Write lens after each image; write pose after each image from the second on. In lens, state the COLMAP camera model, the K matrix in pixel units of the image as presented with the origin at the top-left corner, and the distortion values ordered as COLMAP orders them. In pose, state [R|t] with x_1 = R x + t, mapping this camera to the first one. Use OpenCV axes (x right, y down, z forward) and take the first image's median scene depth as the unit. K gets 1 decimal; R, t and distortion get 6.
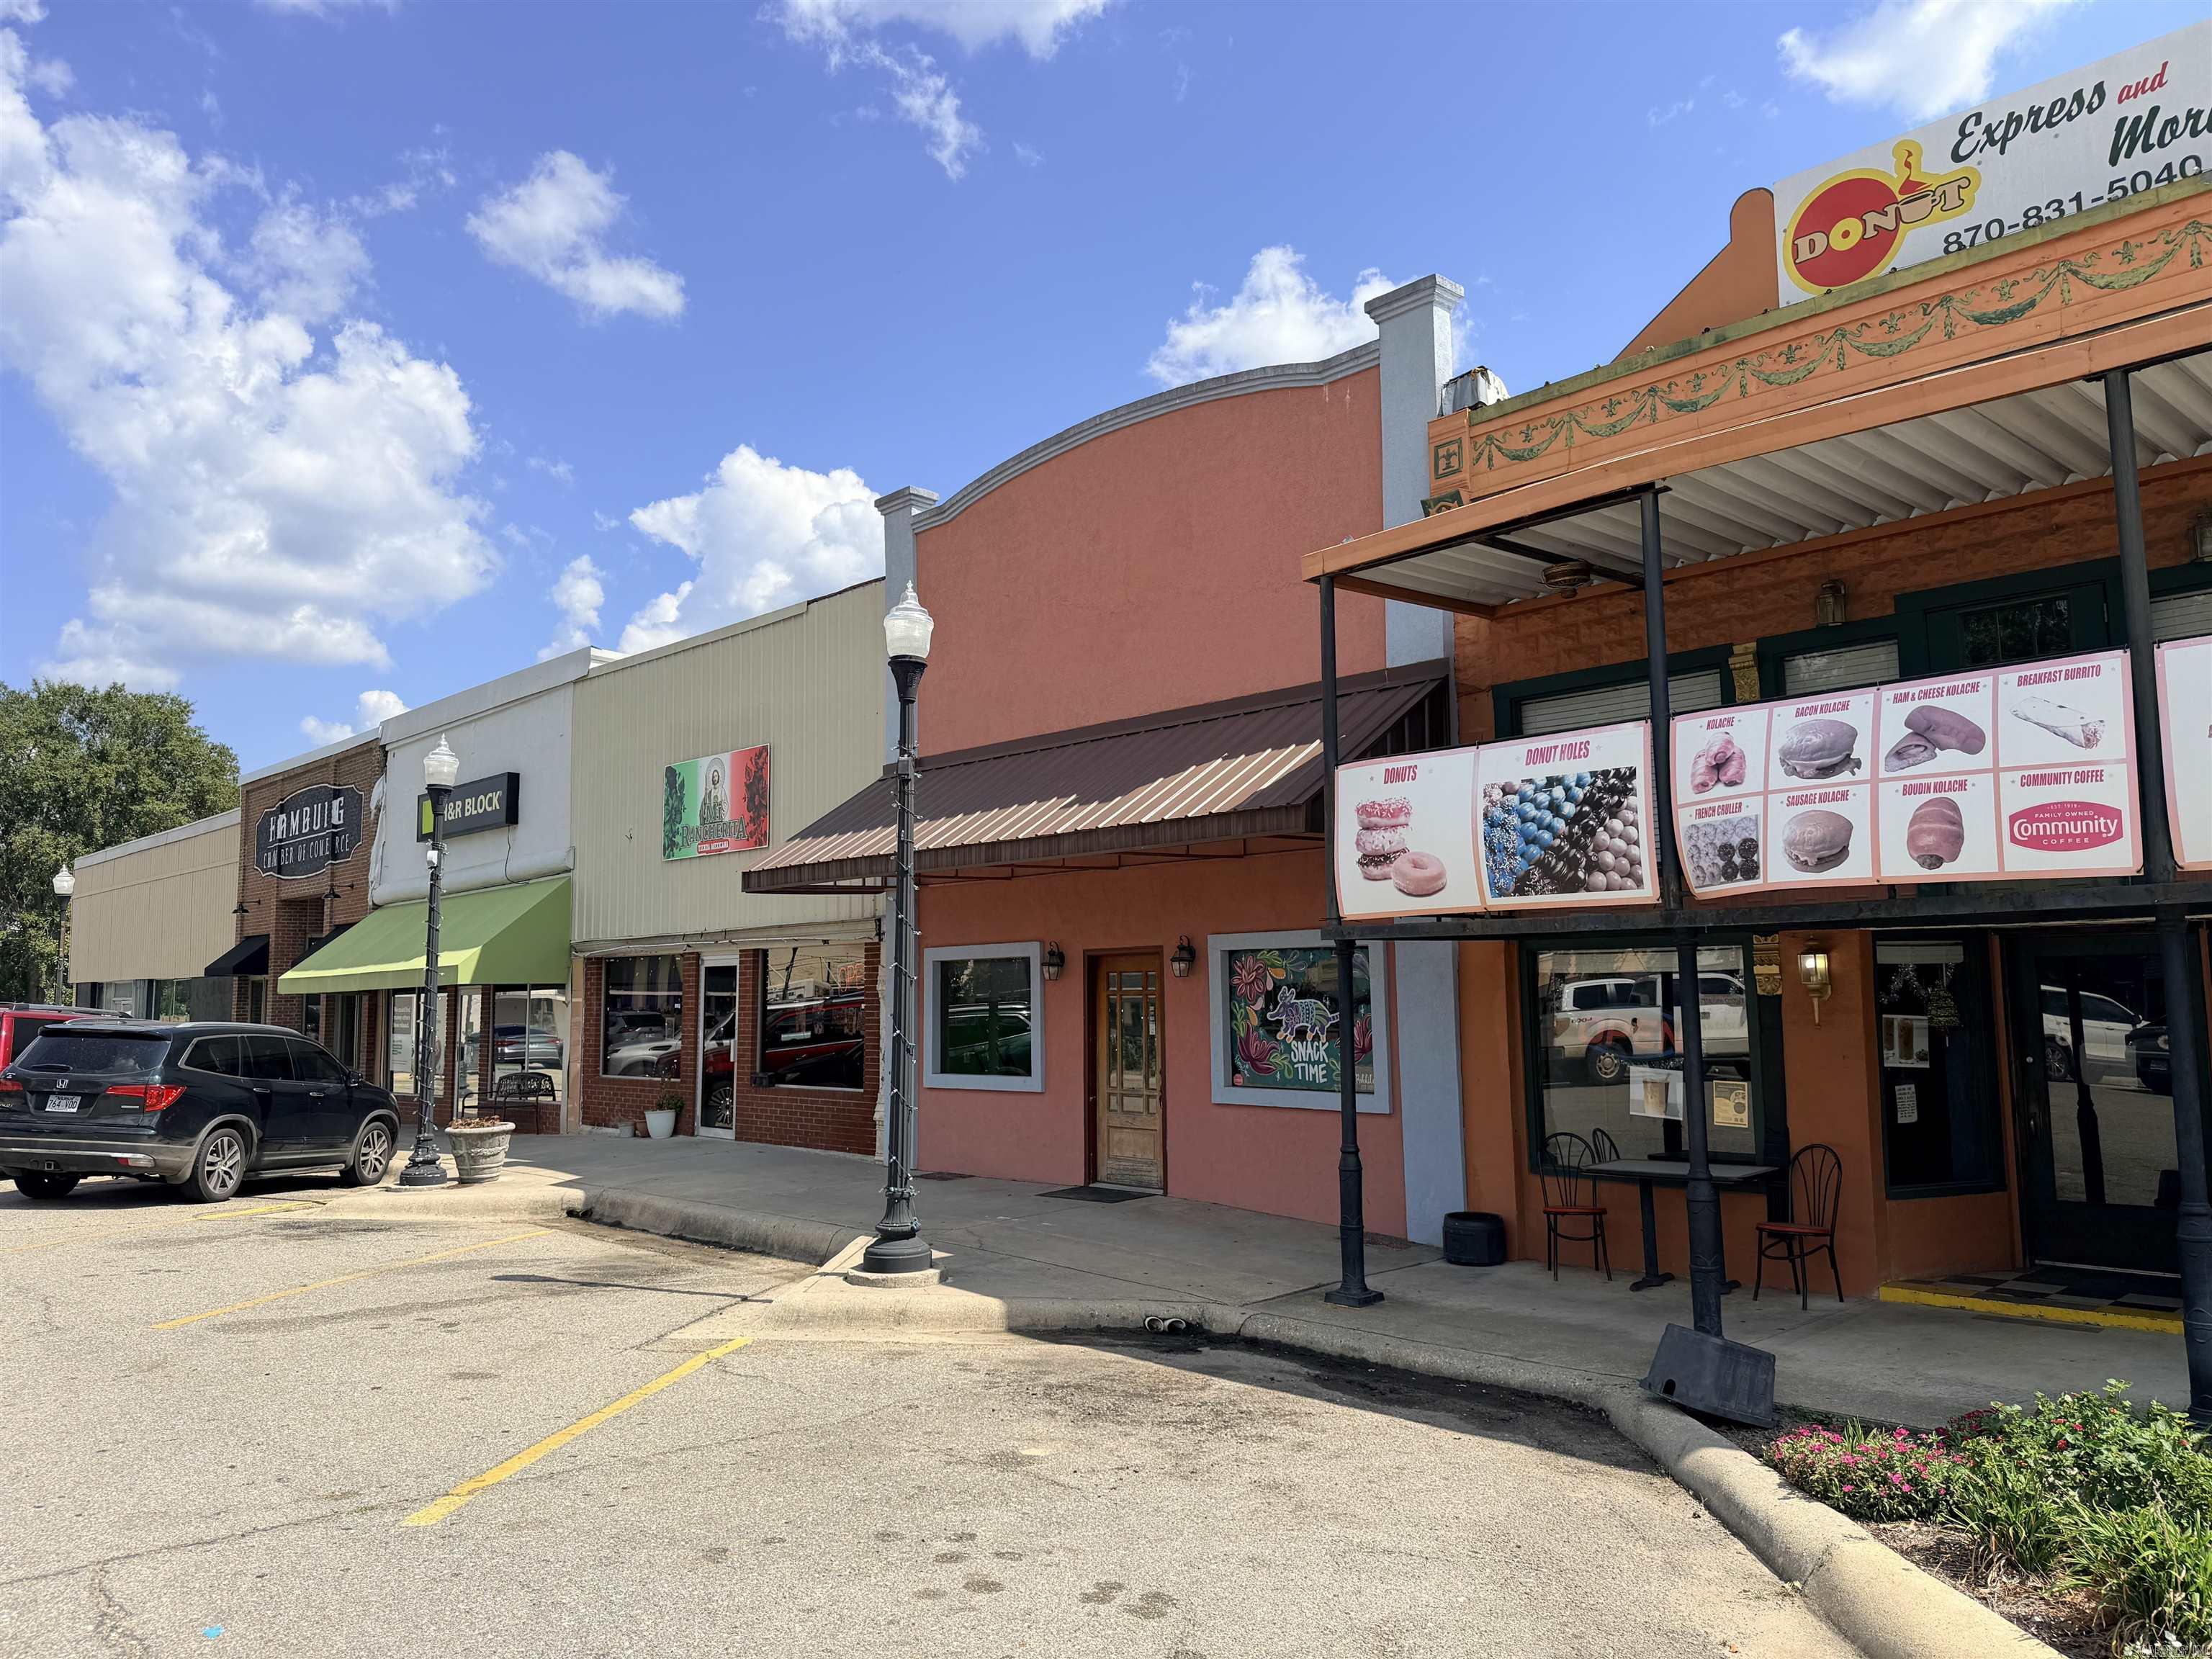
lens RADIAL K [[1555.7, 0, 1106.0], [0, 1555.7, 829.5], [0, 0, 1]] dist [0.079413, -0.078188]
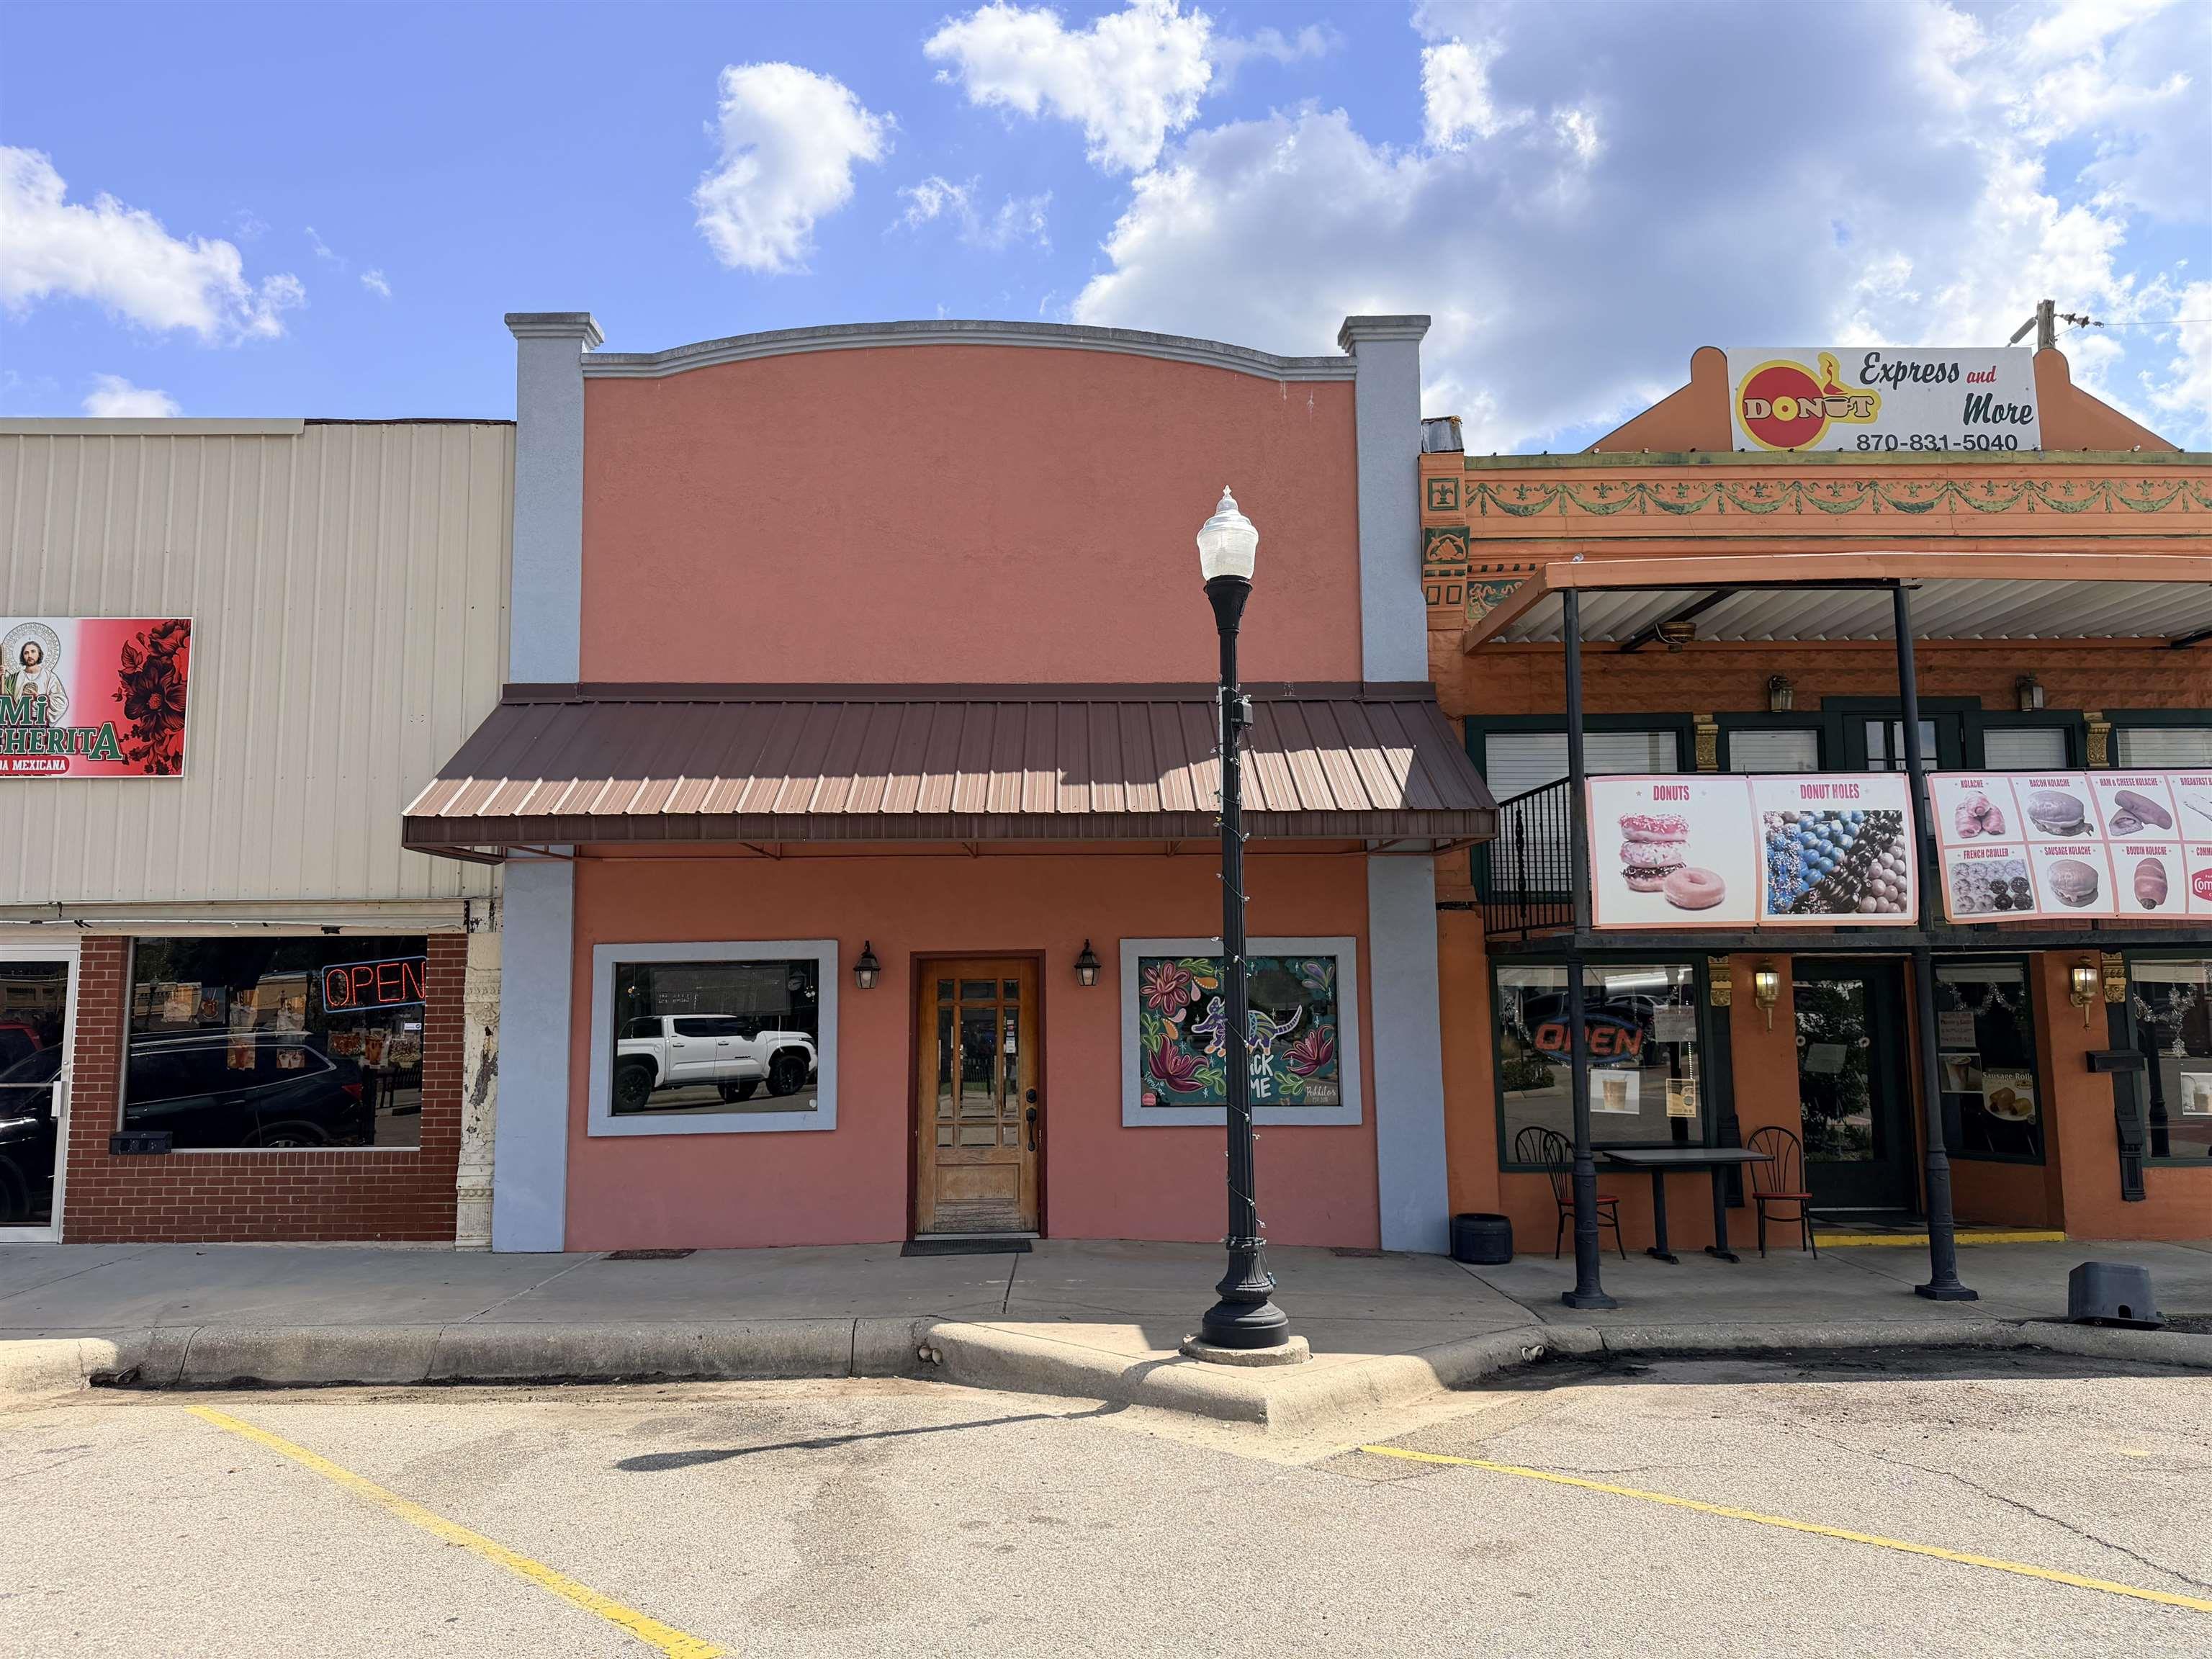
lens RADIAL K [[1556.9, 0, 1113.2], [0, 1556.9, 836.6], [0, 0, 1]] dist [0.100008, -0.137183]
pose [[0.677275, 0.088489, 0.730389, -0.747033], [-0.075761, 0.995851, -0.050398, 0.067654], [-0.731819, -0.021202, 0.681169, 0.486877]]
